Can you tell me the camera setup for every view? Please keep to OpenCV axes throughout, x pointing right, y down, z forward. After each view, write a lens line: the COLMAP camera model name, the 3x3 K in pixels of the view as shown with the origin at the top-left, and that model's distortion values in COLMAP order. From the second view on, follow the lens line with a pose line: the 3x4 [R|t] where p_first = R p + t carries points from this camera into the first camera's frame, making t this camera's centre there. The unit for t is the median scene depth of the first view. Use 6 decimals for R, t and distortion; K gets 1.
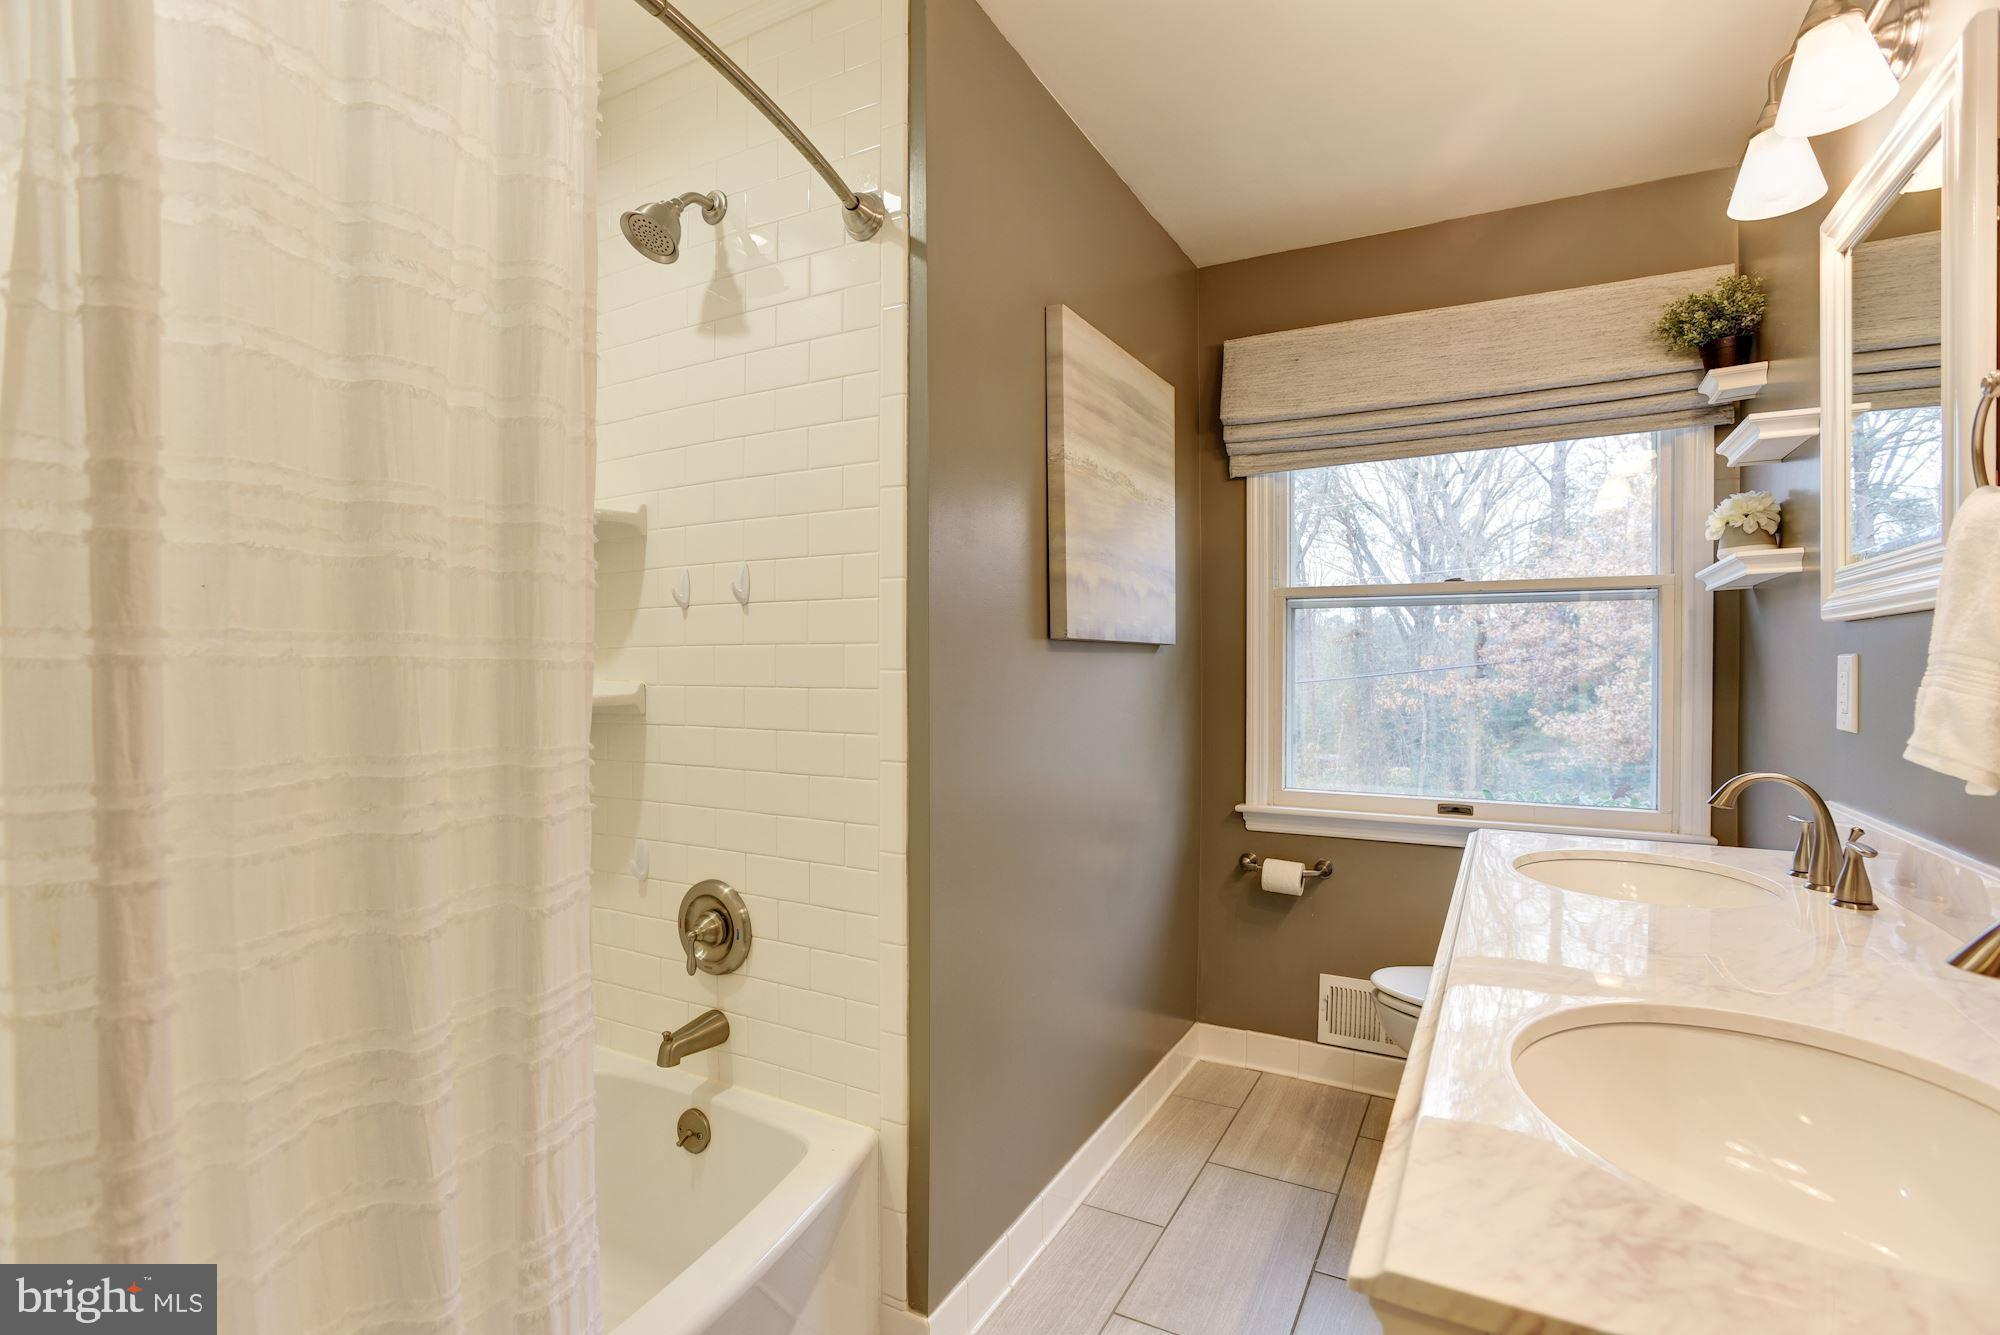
lens RADIAL K [[953.2, 0, 994.5], [0, 953.2, 666.6], [0, 0, 1]] dist [-0.048481, 0.019851]
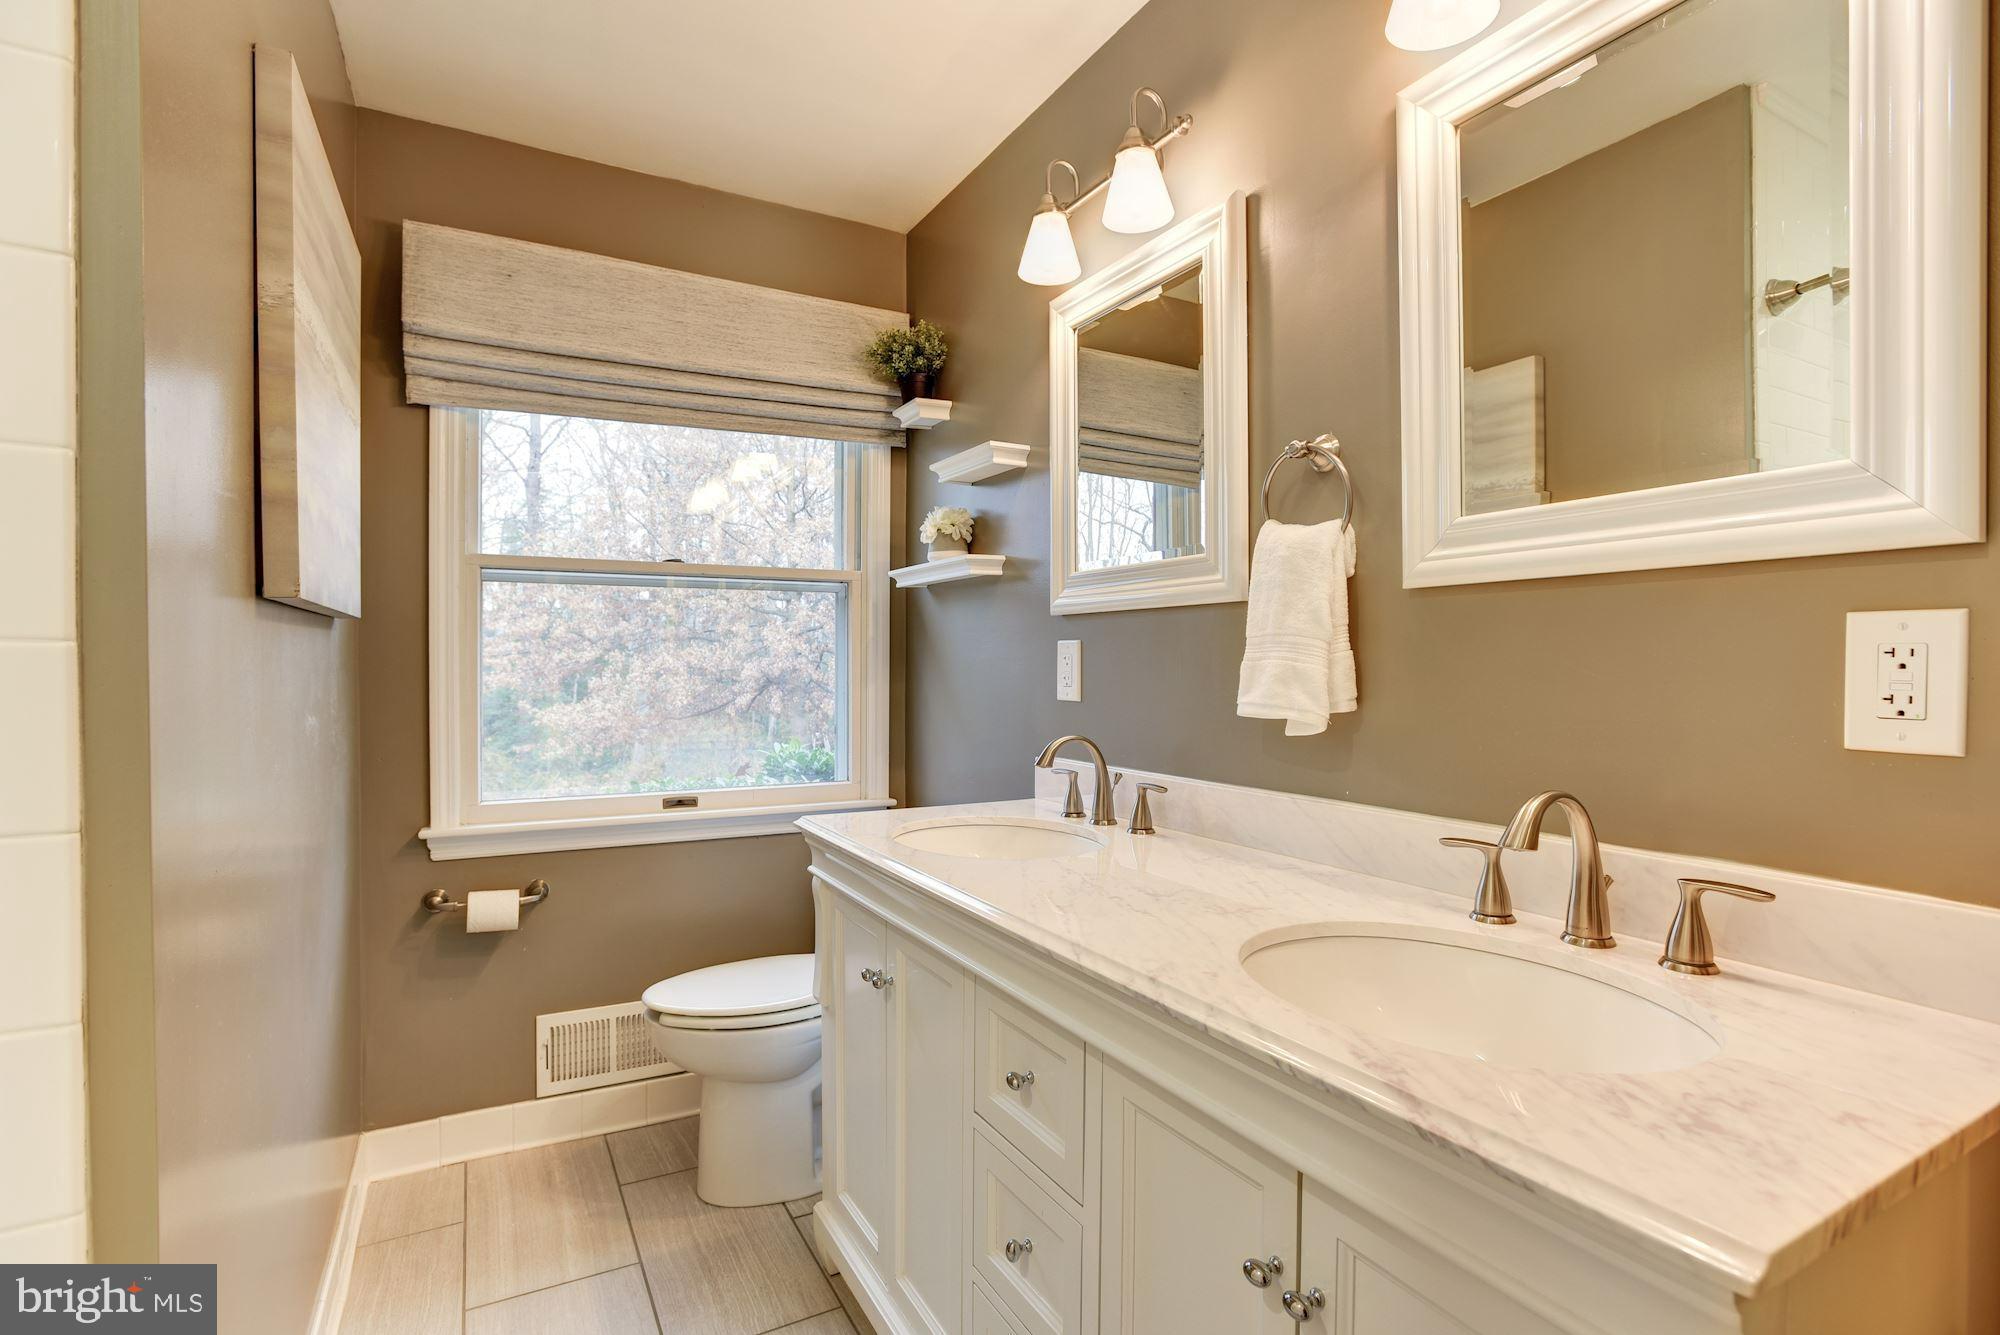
lens RADIAL K [[953.2, 0, 1007.2], [0, 953.2, 668.2], [0, 0, 1]] dist [-0.048481, 0.019851]
pose [[0.533561, -0.007360, 0.845729, -0.146558], [0.000127, 0.999963, 0.008622, 0.008297], [-0.845761, -0.004493, 0.533542, 0.216162]]
